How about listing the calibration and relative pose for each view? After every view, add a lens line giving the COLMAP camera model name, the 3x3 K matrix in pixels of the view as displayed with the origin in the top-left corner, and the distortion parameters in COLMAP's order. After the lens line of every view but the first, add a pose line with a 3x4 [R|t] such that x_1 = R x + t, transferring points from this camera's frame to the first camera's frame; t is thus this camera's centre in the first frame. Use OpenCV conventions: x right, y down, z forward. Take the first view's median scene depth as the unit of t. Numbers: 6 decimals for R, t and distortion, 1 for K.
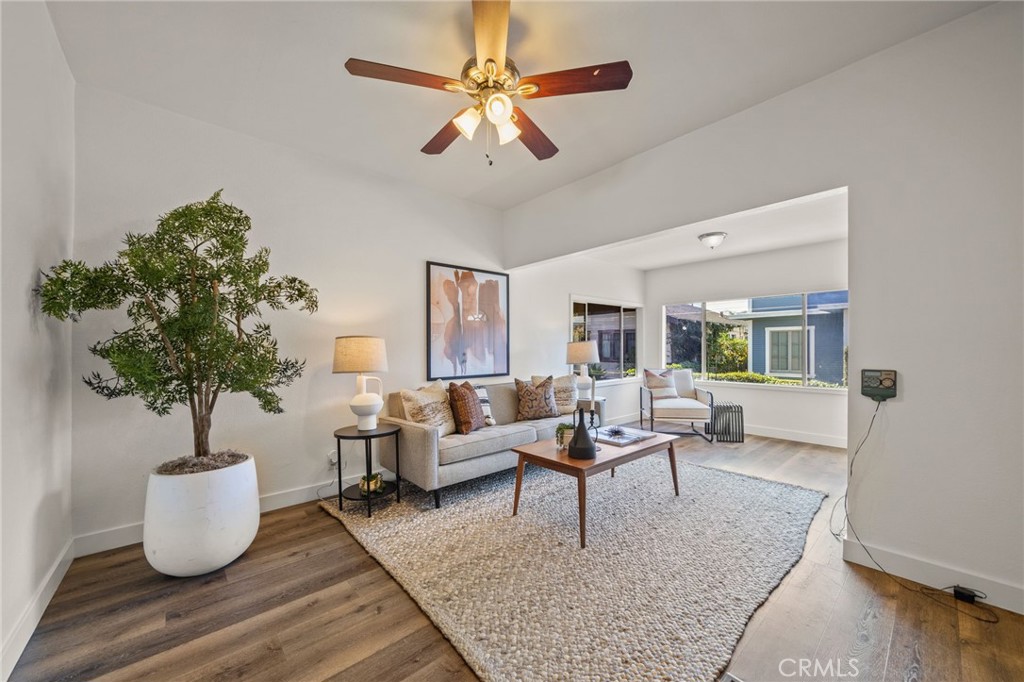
lens RADIAL K [[381.8, 0, 506.6], [0, 381.8, 347.8], [0, 0, 1]] dist [-0.000564, -0.000147]
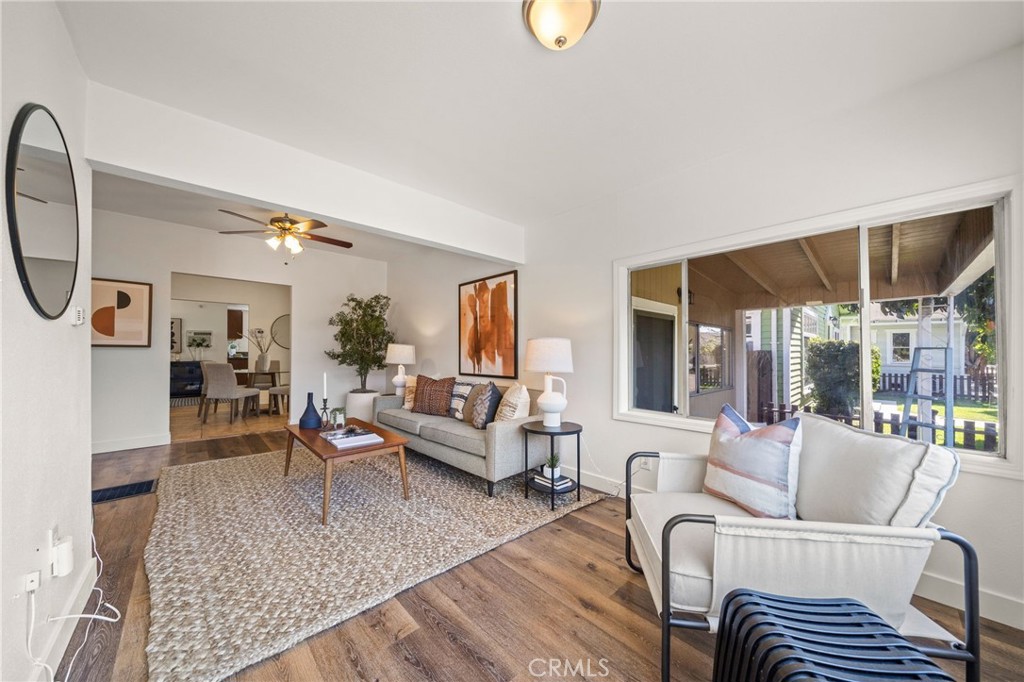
lens RADIAL K [[353.4, 0, 507.9], [0, 353.4, 349.1], [0, 0, 1]] dist [-0.002925, -0.000144]
pose [[0.025018, -0.004740, -0.999676, 0.919490], [0.001109, 0.999988, -0.004714, 0.003056], [0.999686, -0.000991, 0.025023, 1.026632]]
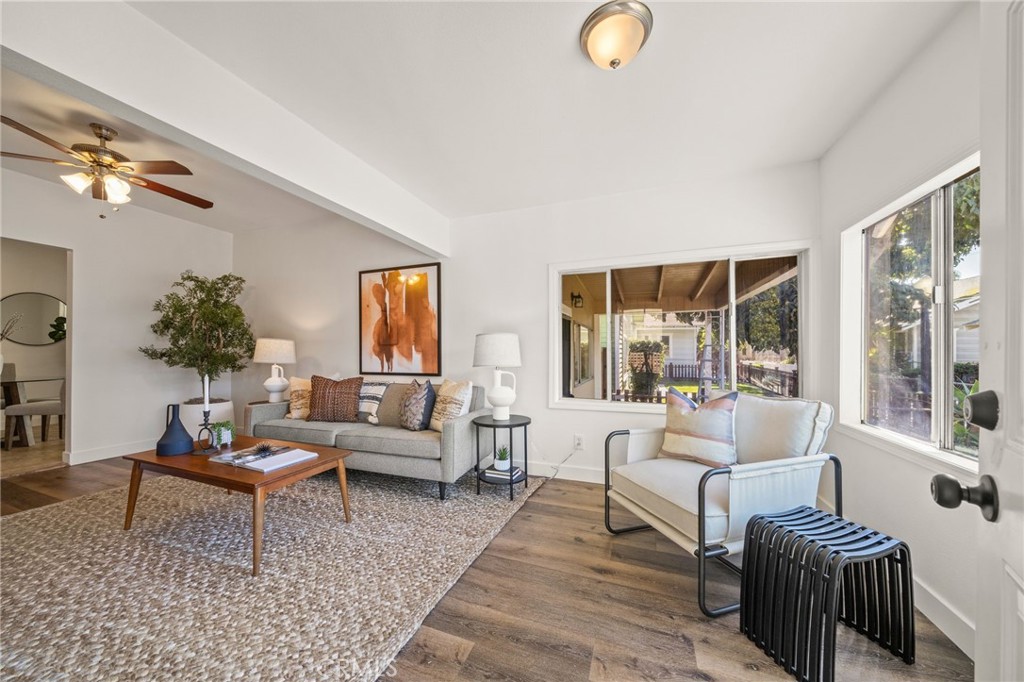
lens RADIAL K [[353.4, 0, 507.9], [0, 353.4, 349.1], [0, 0, 1]] dist [-0.002925, -0.000144]
pose [[0.466872, -0.000619, -0.884325, 0.861530], [0.002680, 0.999996, 0.000714, 0.009068], [0.884321, -0.002703, 0.466872, 0.809768]]
